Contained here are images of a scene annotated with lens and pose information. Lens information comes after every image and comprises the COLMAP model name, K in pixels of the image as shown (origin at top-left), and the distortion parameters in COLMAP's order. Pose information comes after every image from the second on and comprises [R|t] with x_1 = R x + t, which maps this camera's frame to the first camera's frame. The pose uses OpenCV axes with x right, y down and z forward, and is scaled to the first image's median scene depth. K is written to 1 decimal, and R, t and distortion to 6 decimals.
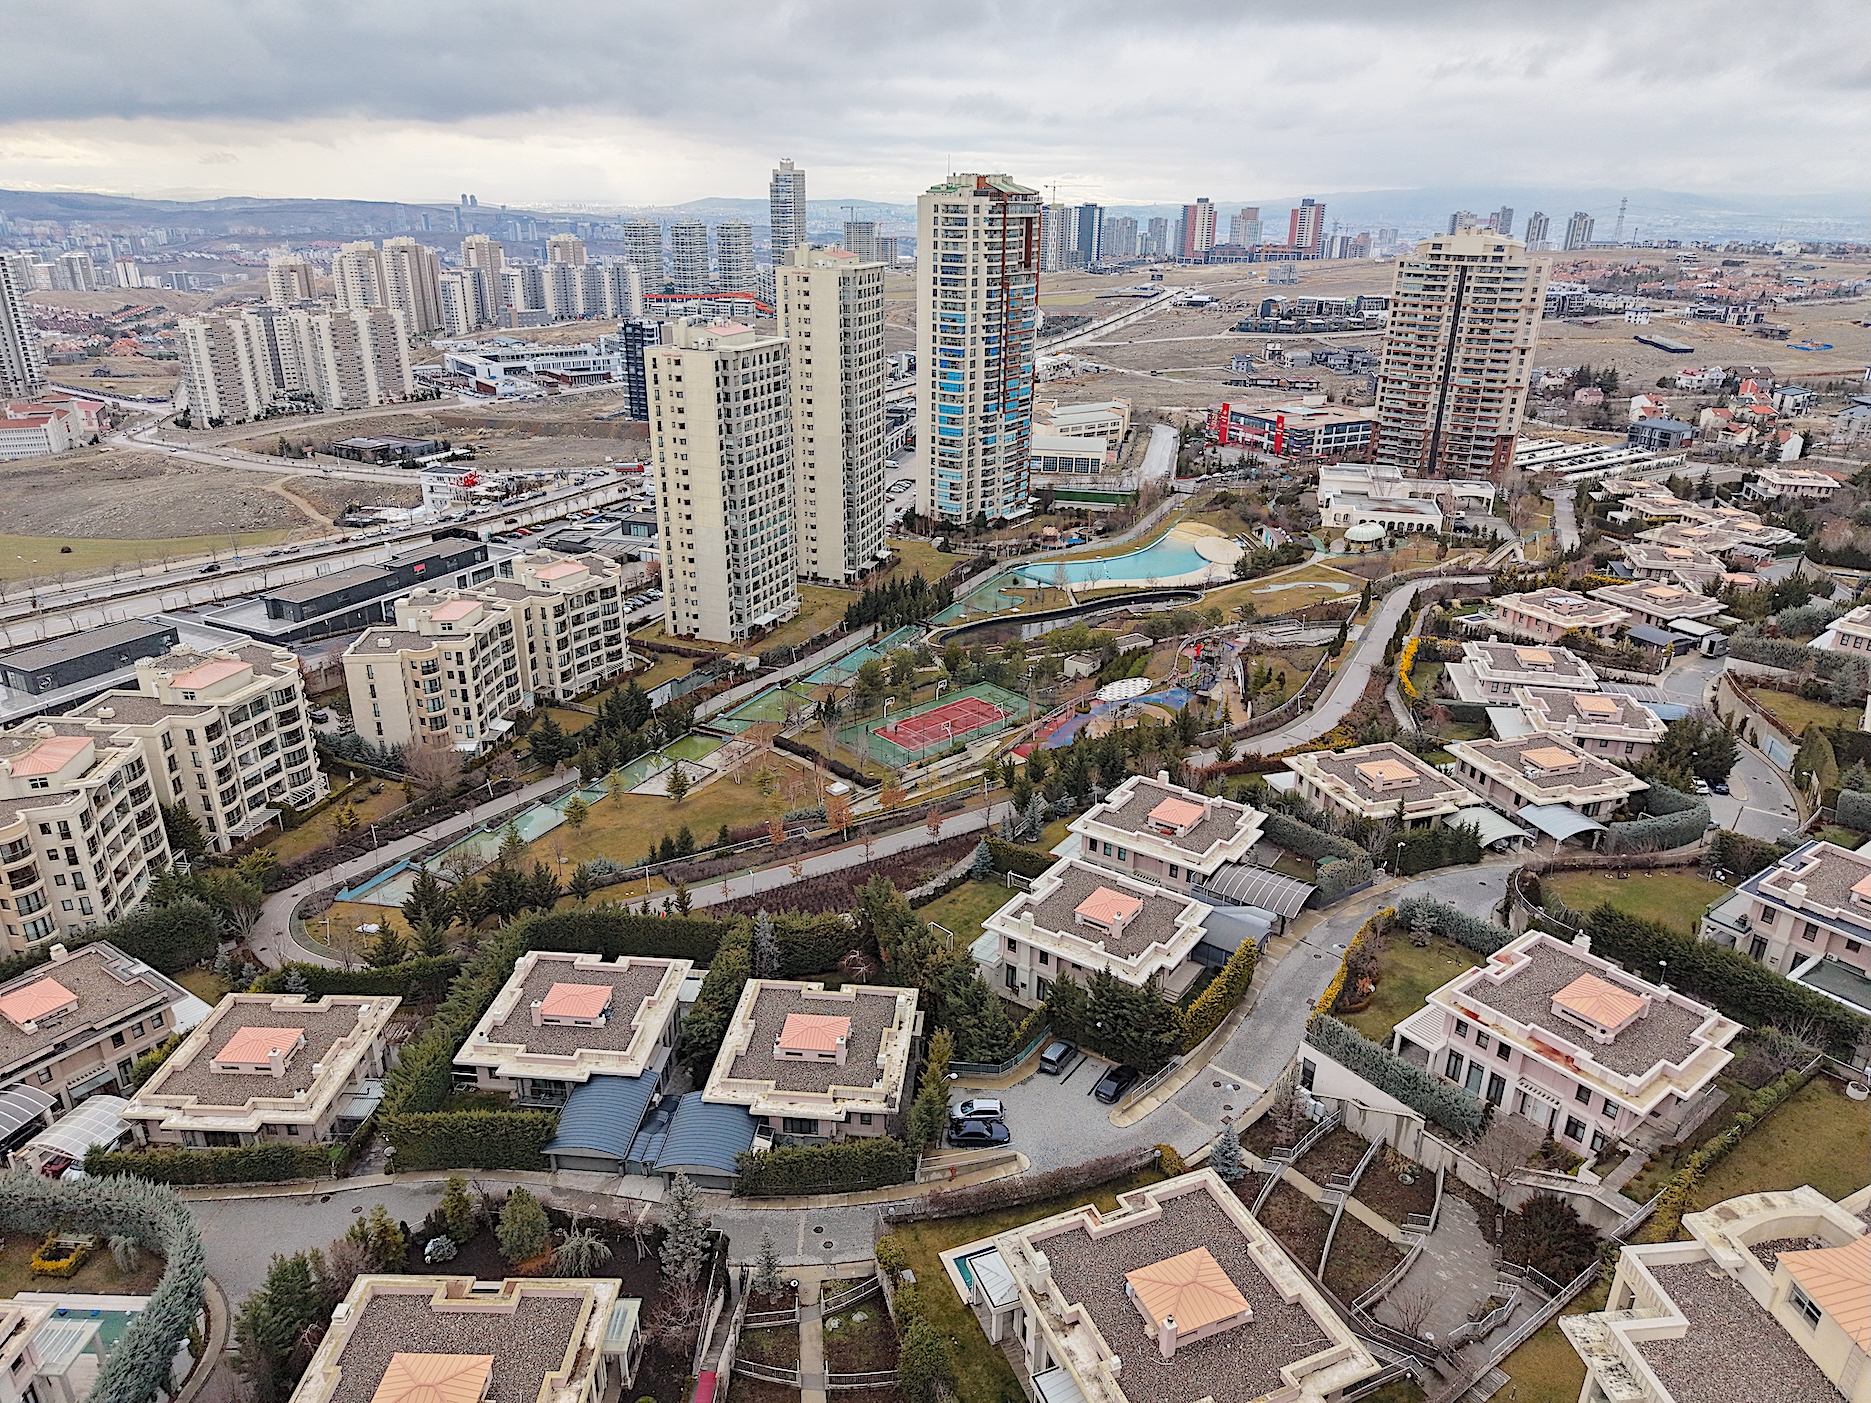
lens RADIAL K [[1272.7, 0, 935.5], [0, 1272.7, 701.5], [0, 0, 1]] dist [0.010198, -0.003013]
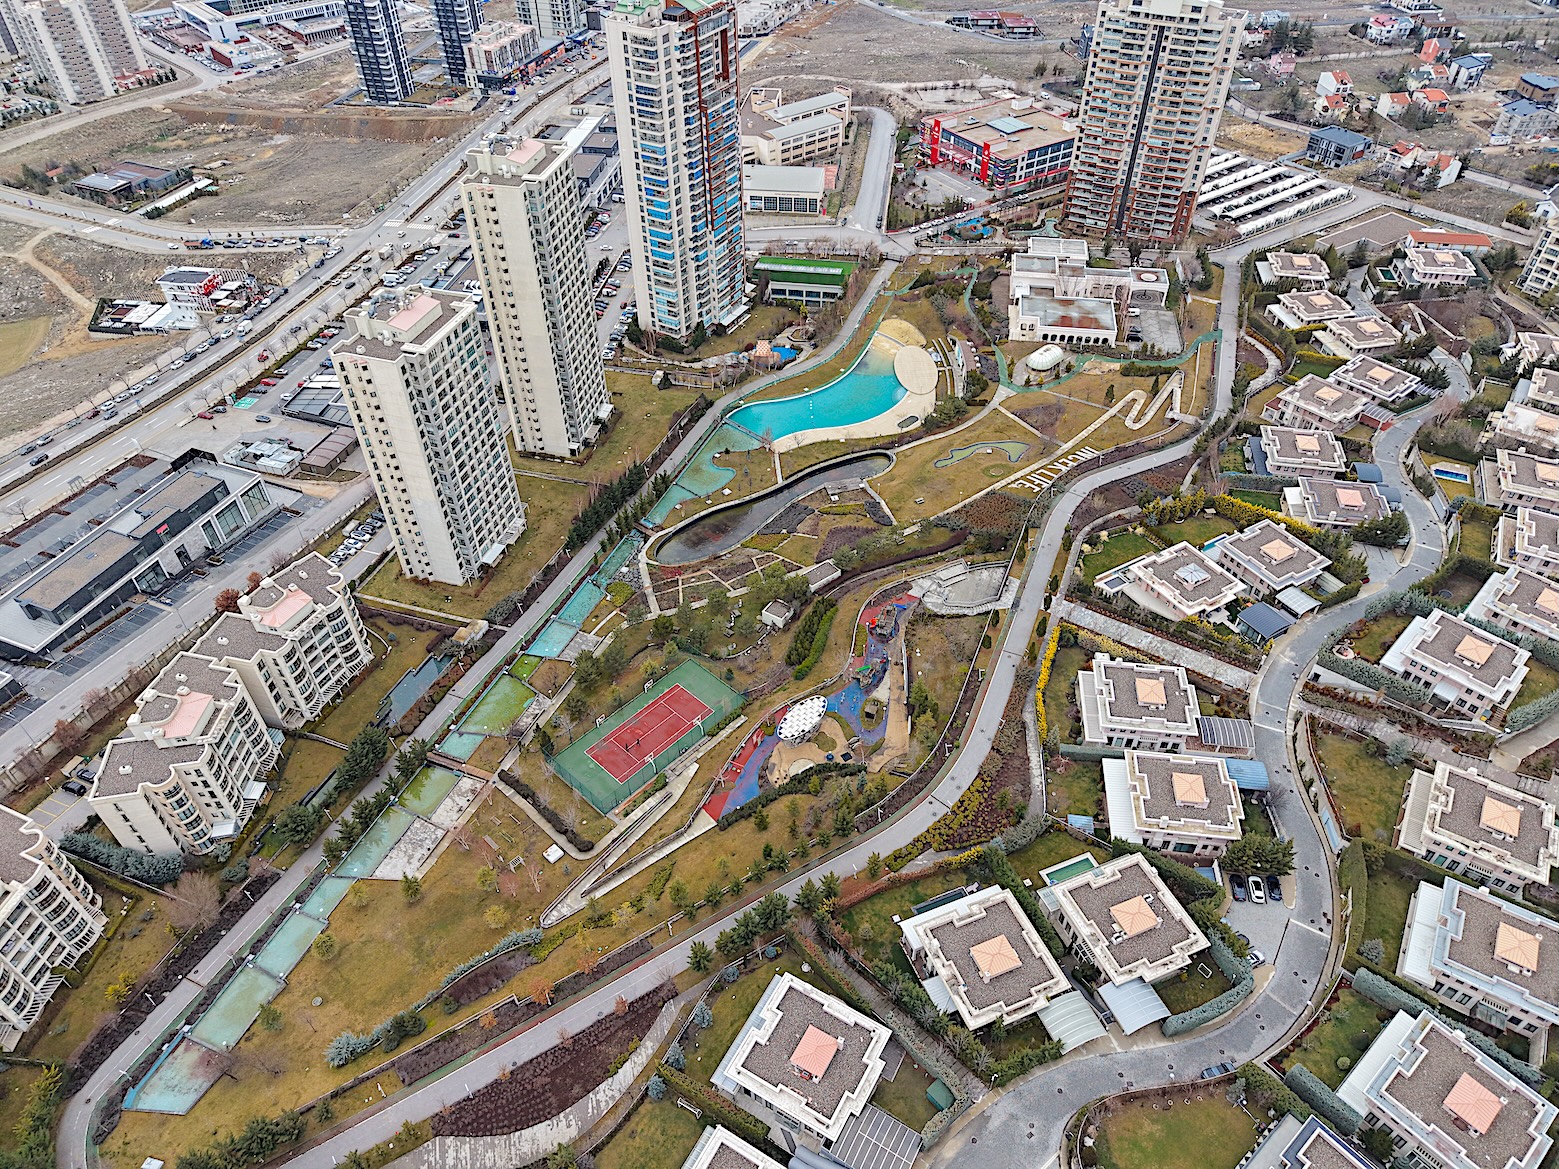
lens RADIAL K [[1058.2, 0, 786.9], [0, 1058.2, 563.0], [0, 0, 1]] dist [0.007215, -0.002853]
pose [[0.997030, -0.065532, 0.040459, 0.063616], [0.046964, 0.933695, 0.354977, -0.287904], [-0.061039, -0.352023, 0.933999, 0.095107]]
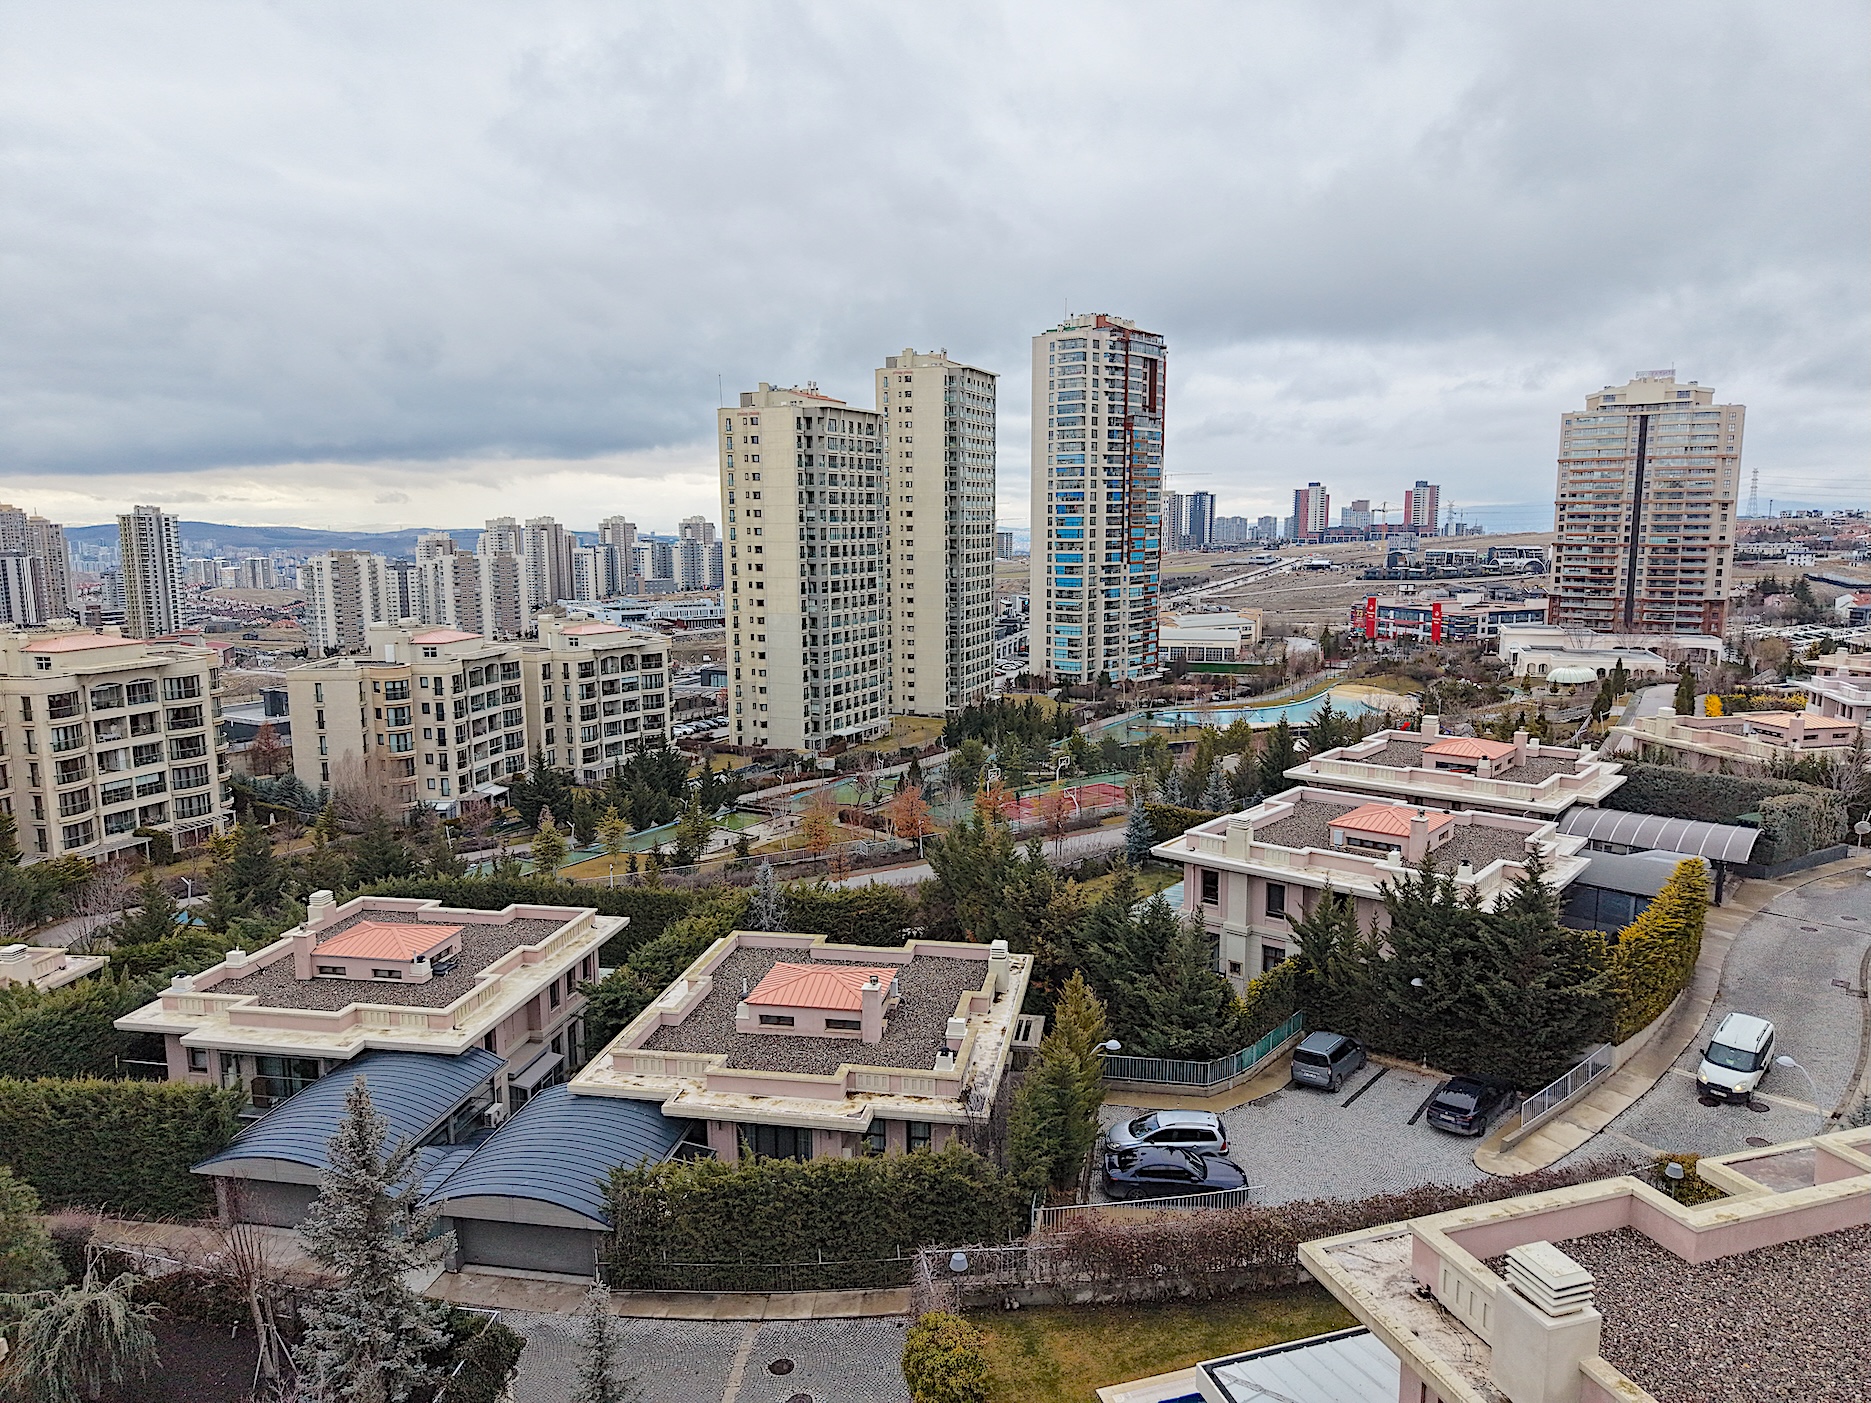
lens RADIAL K [[1252.5, 0, 935.5], [0, 1252.5, 701.5], [0, 0, 1]] dist [0.044255, -0.058068]
pose [[0.995927, -0.002512, -0.090125, -0.002388], [-0.019551, 0.969810, -0.243076, 0.088201], [0.088014, 0.243849, 0.965811, 0.164999]]
